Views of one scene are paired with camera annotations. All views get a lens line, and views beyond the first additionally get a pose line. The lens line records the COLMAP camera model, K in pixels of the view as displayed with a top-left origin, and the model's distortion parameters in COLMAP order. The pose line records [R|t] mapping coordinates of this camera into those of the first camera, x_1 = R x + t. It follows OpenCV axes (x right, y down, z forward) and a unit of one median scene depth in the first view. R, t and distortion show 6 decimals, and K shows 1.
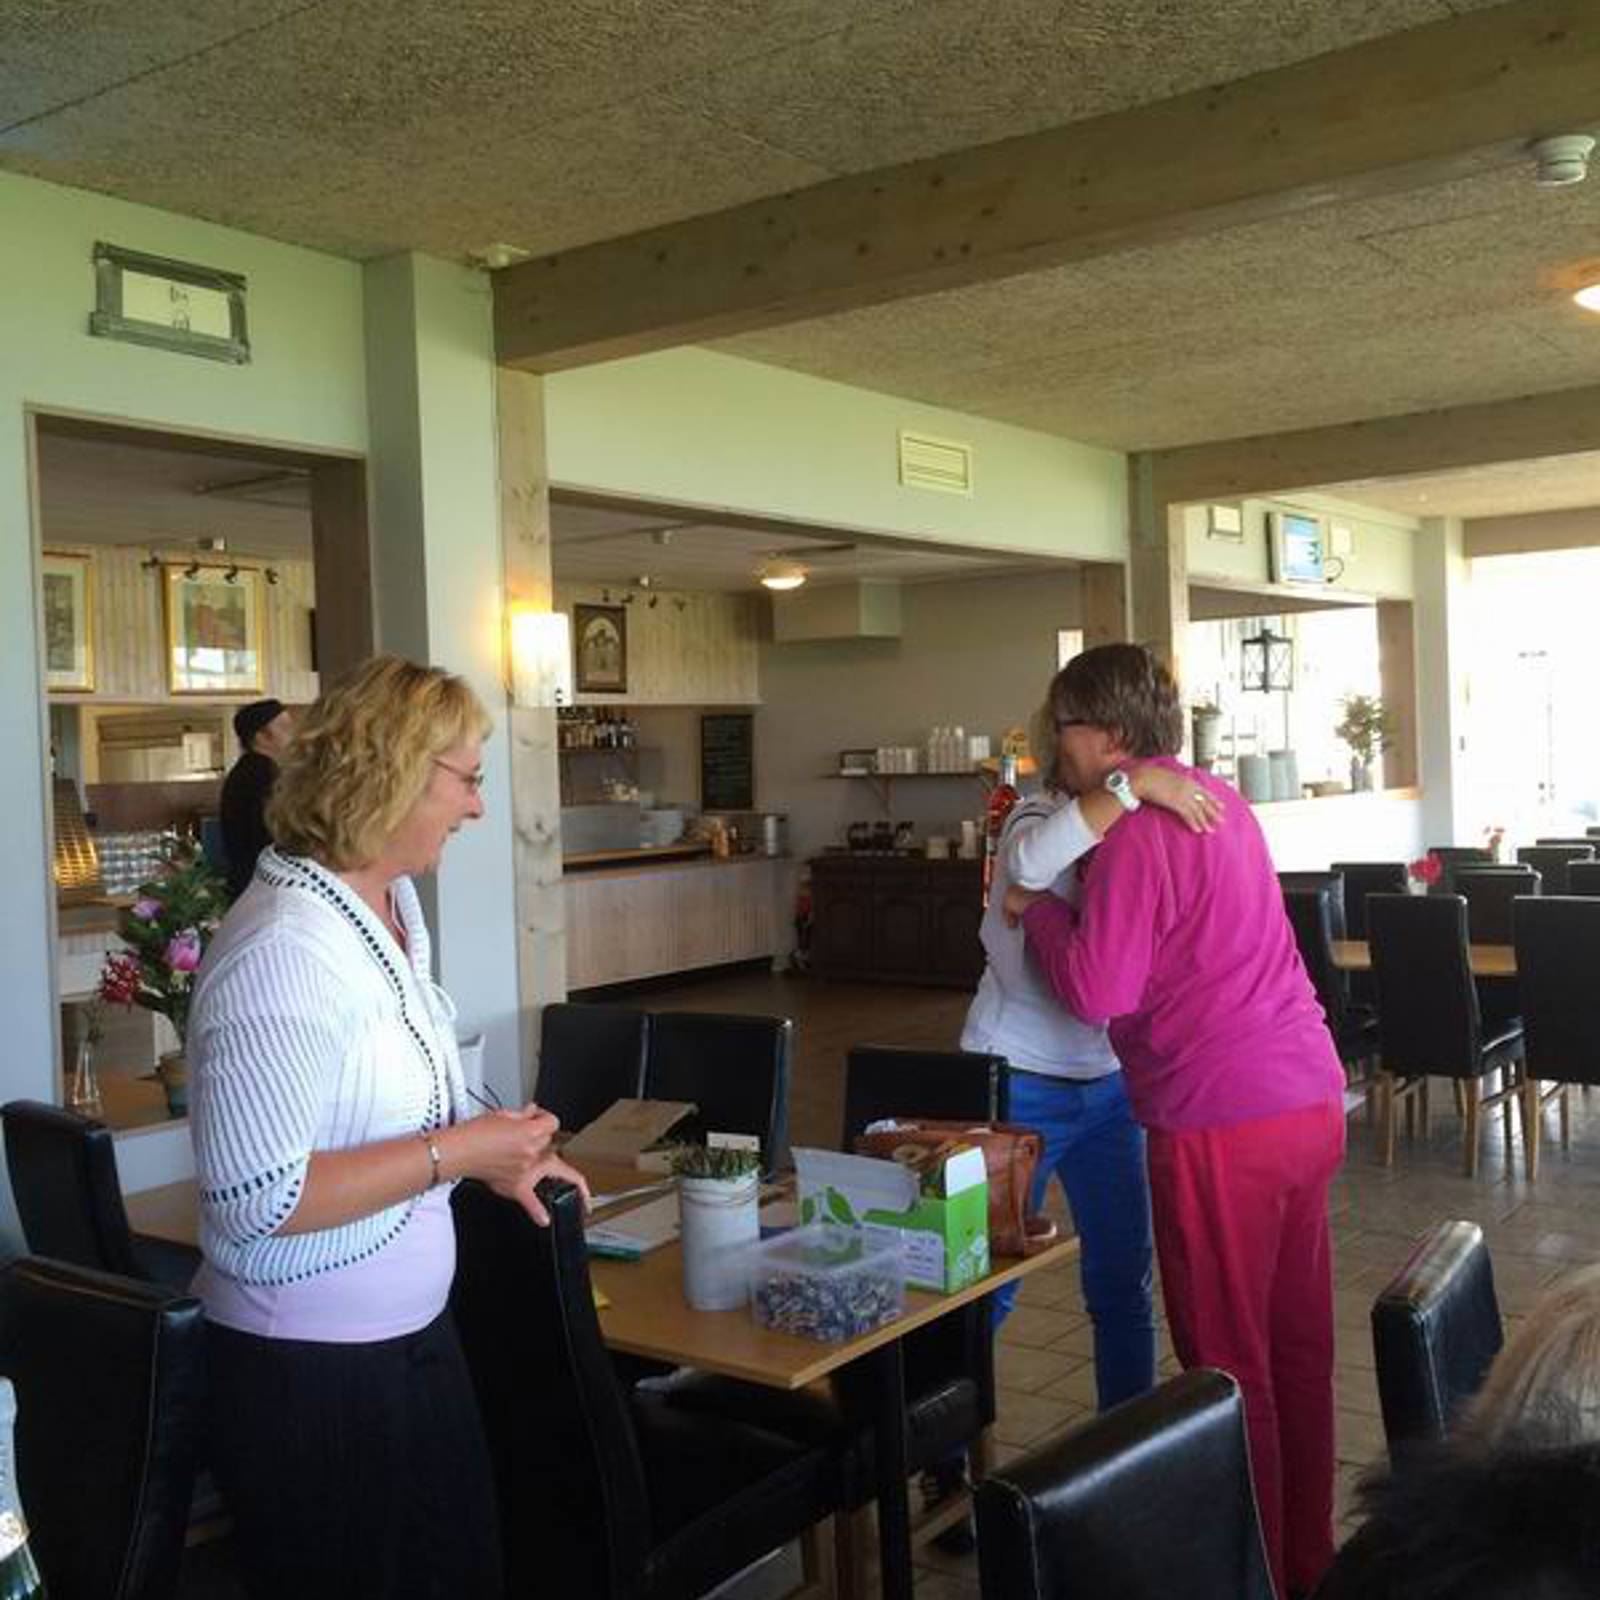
lens RADIAL K [[1830.8, 0, 799.6], [0, 1830.8, 800.8], [0, 0, 1]] dist [0.056145, 0.000000]
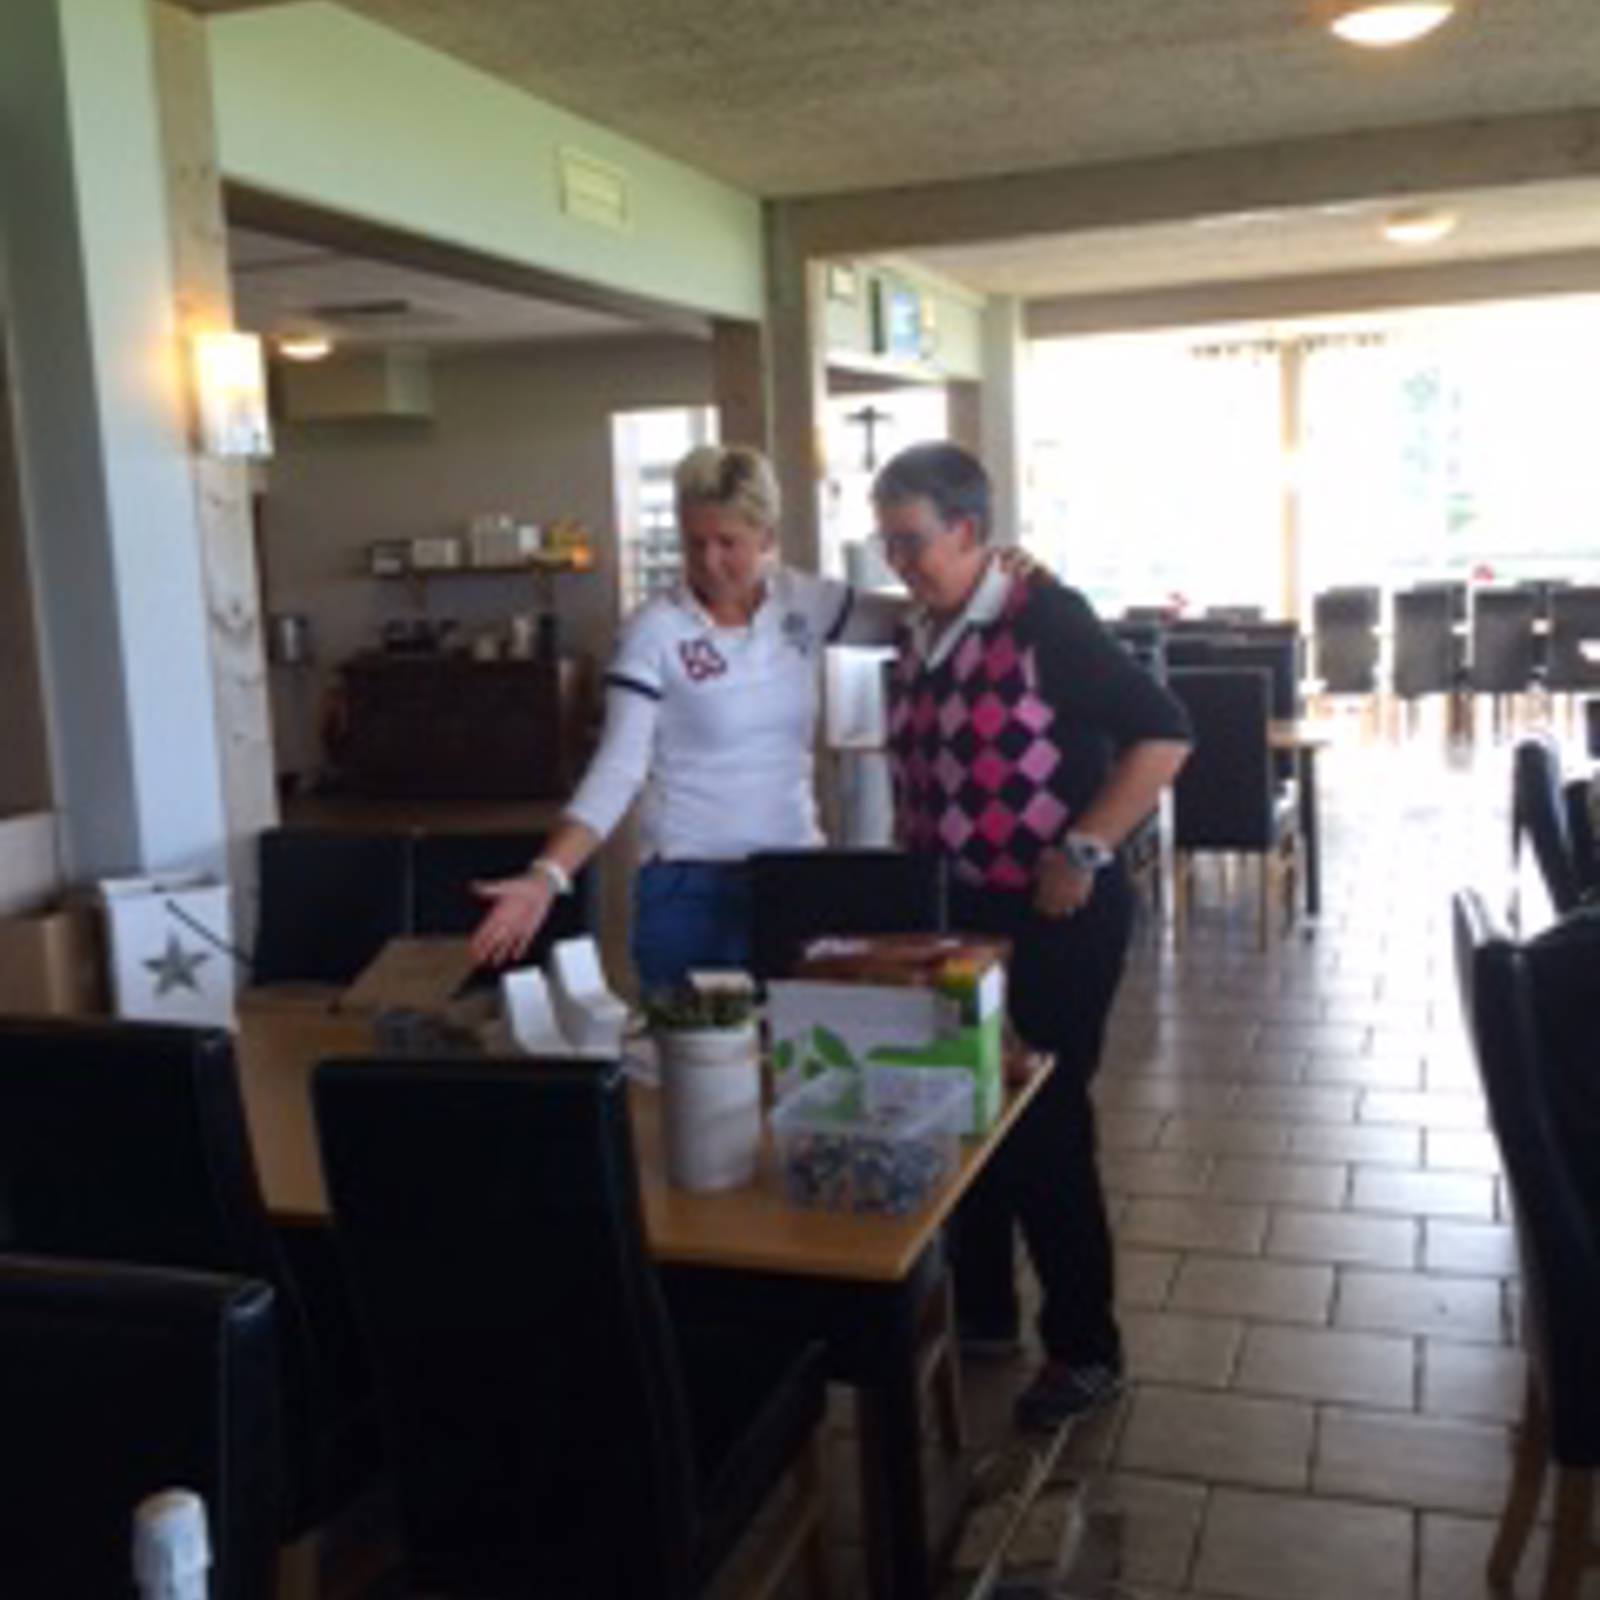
lens RADIAL K [[1830.8, 0, 792.5], [0, 1830.8, 806.2], [0, 0, 1]] dist [0.056145, 0.000000]
pose [[0.953196, -0.052223, 0.297808, -0.153943], [0.019933, 0.993682, 0.110449, 0.015103], [-0.301694, -0.099343, 0.948215, 0.157429]]
